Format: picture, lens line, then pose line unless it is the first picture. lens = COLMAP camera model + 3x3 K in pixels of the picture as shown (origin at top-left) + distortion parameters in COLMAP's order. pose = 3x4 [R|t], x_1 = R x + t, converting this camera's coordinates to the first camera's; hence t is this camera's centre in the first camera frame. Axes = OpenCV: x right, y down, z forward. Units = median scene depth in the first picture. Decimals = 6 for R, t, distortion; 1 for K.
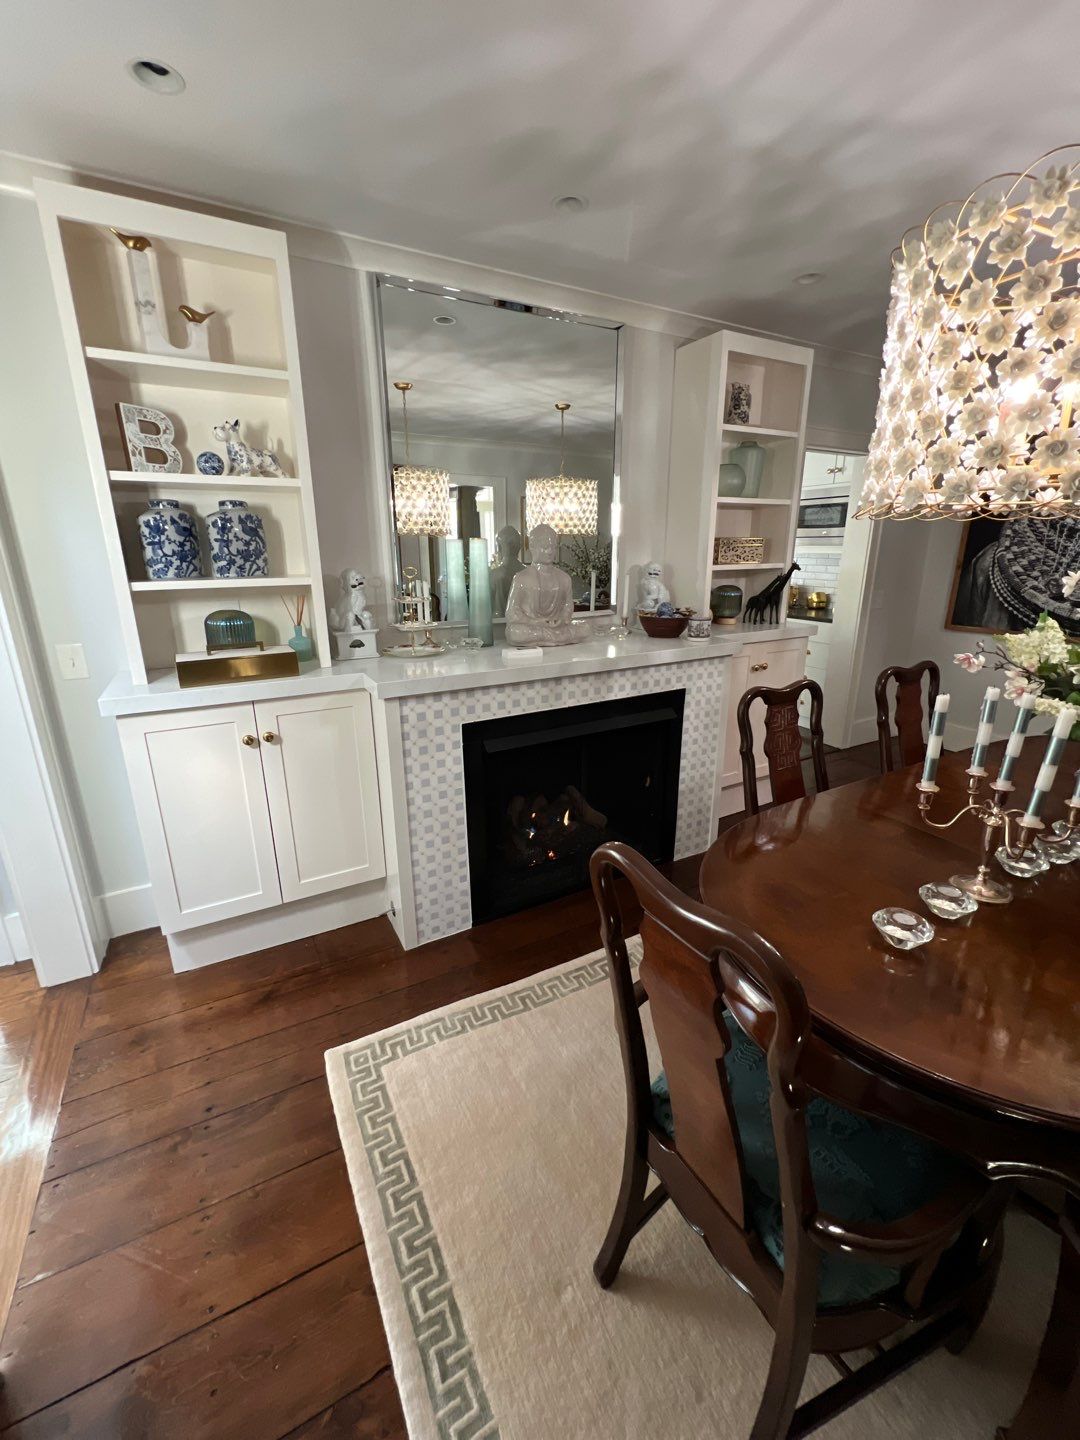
lens RADIAL K [[586.1, 0, 540.0], [0, 586.1, 720.0], [0, 0, 1]] dist [-0.001439, -0.000204]
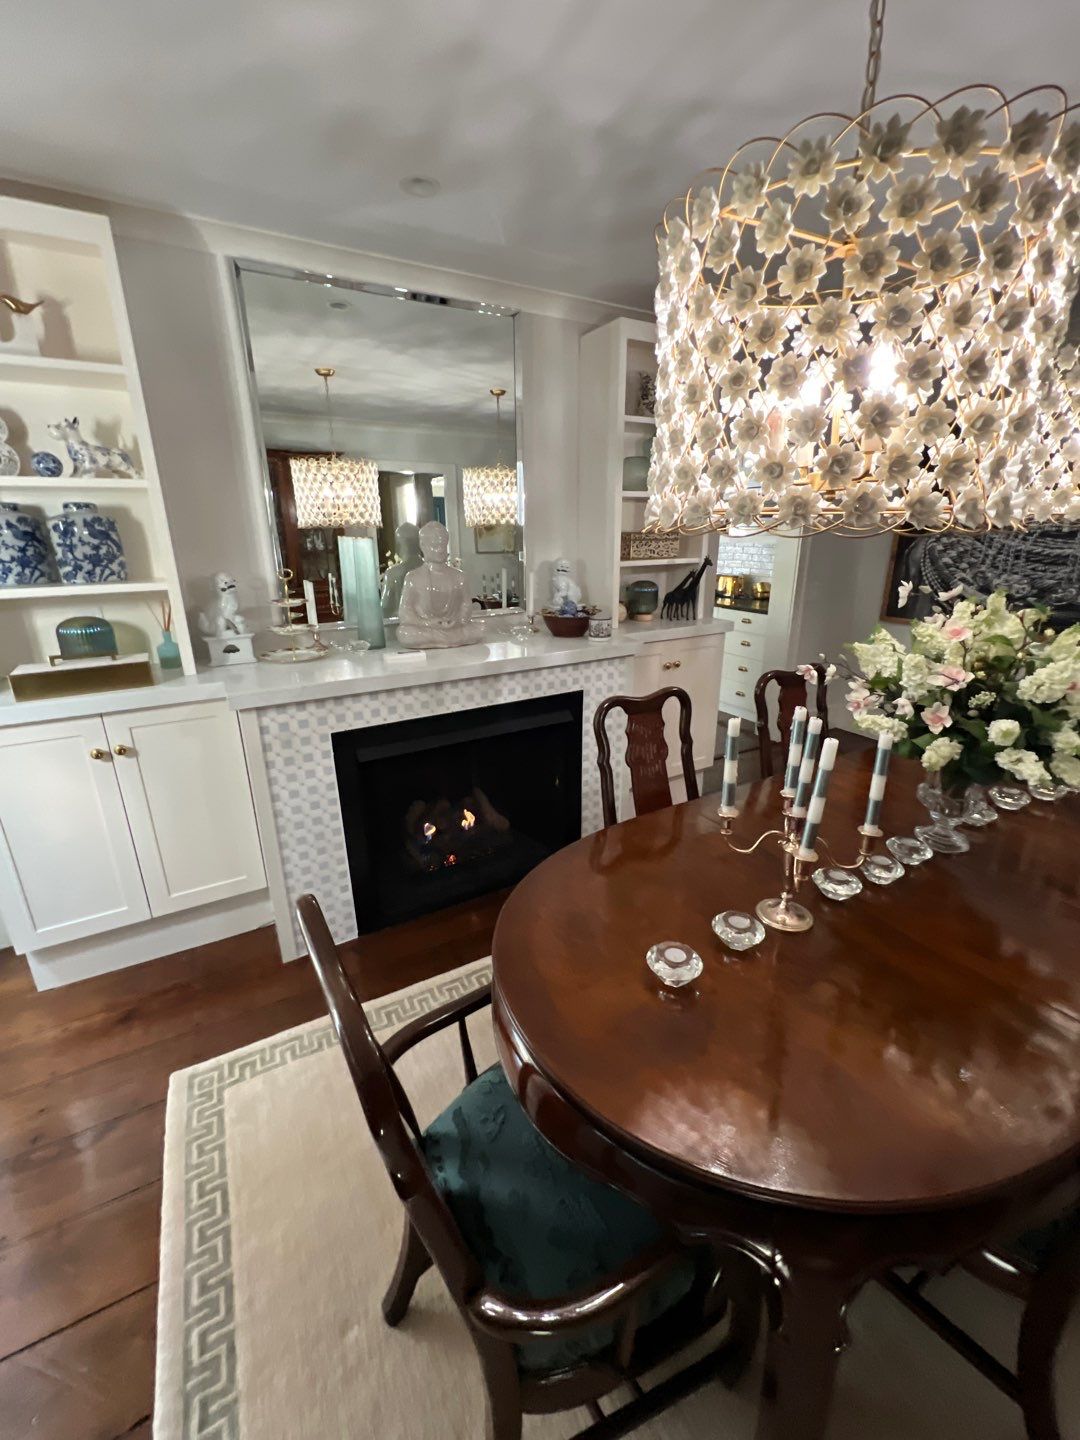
lens RADIAL K [[586.1, 0, 540.0], [0, 586.1, 720.0], [0, 0, 1]] dist [-0.001439, -0.000204]
pose [[0.999848, -0.008541, 0.015181, 0.205172], [0.008117, 0.999581, 0.027784, -0.040381], [-0.015412, -0.027657, 0.999499, 0.026212]]
